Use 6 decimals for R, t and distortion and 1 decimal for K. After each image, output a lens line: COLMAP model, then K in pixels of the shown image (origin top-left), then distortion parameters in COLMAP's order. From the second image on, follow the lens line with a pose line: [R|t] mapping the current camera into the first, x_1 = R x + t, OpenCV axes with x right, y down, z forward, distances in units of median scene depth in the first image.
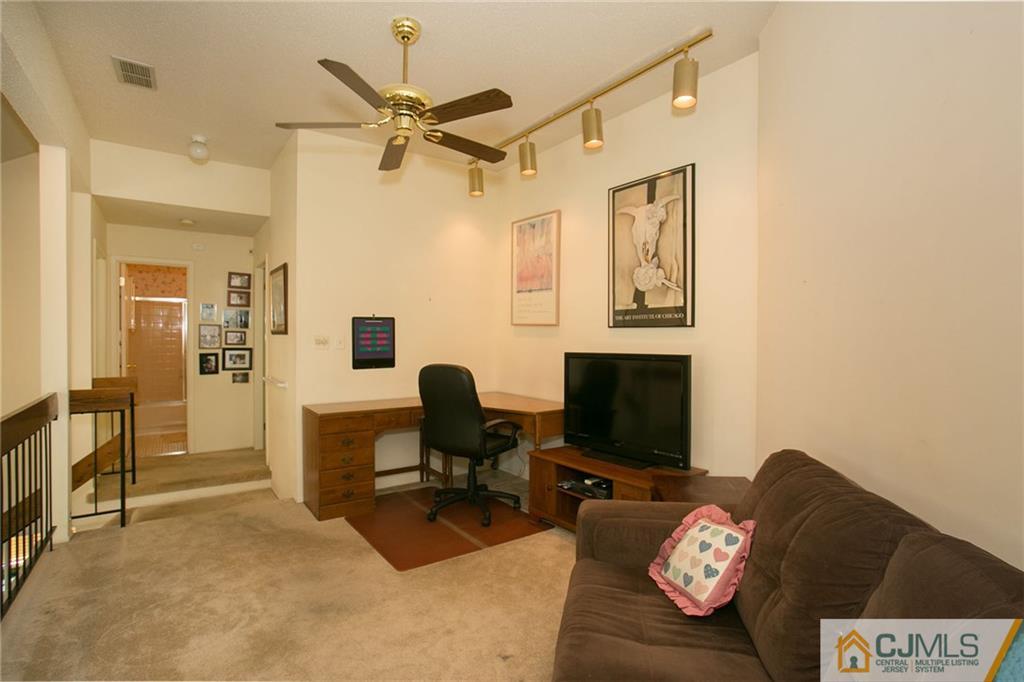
lens RADIAL K [[496.6, 0, 514.1], [0, 496.6, 335.1], [0, 0, 1]] dist [-0.001080, 0.000074]
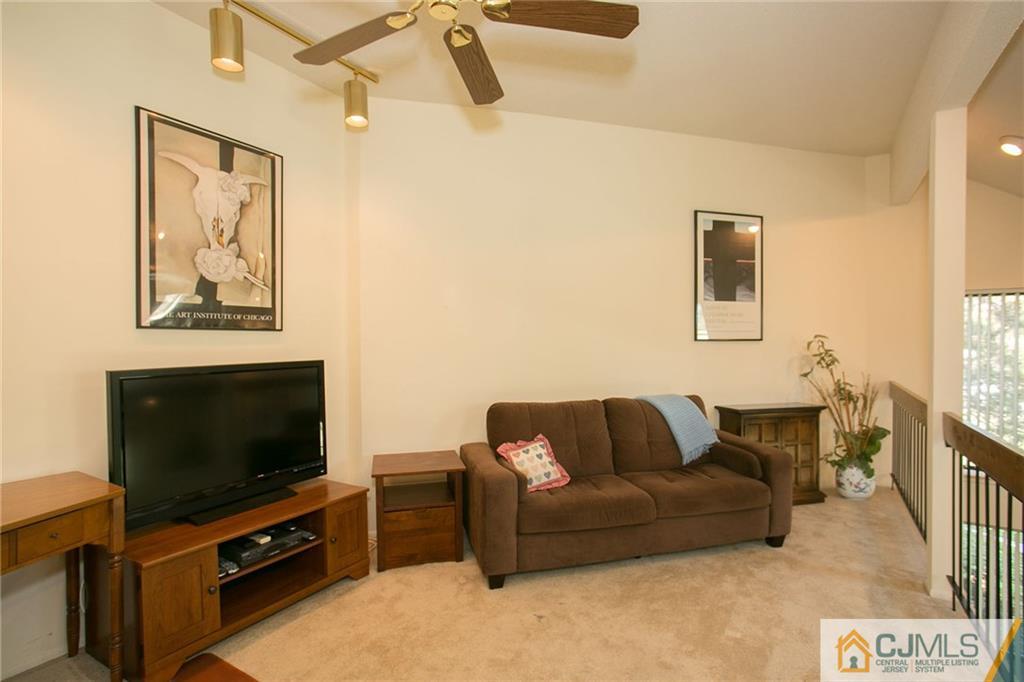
lens RADIAL K [[496.6, 0, 512.8], [0, 496.6, 346.6], [0, 0, 1]] dist [-0.001080, 0.000074]
pose [[-0.371215, -0.014967, 0.928426, -0.632711], [0.000813, 0.999864, 0.016444, -0.002066], [-0.928547, 0.006859, -0.371152, 0.885472]]
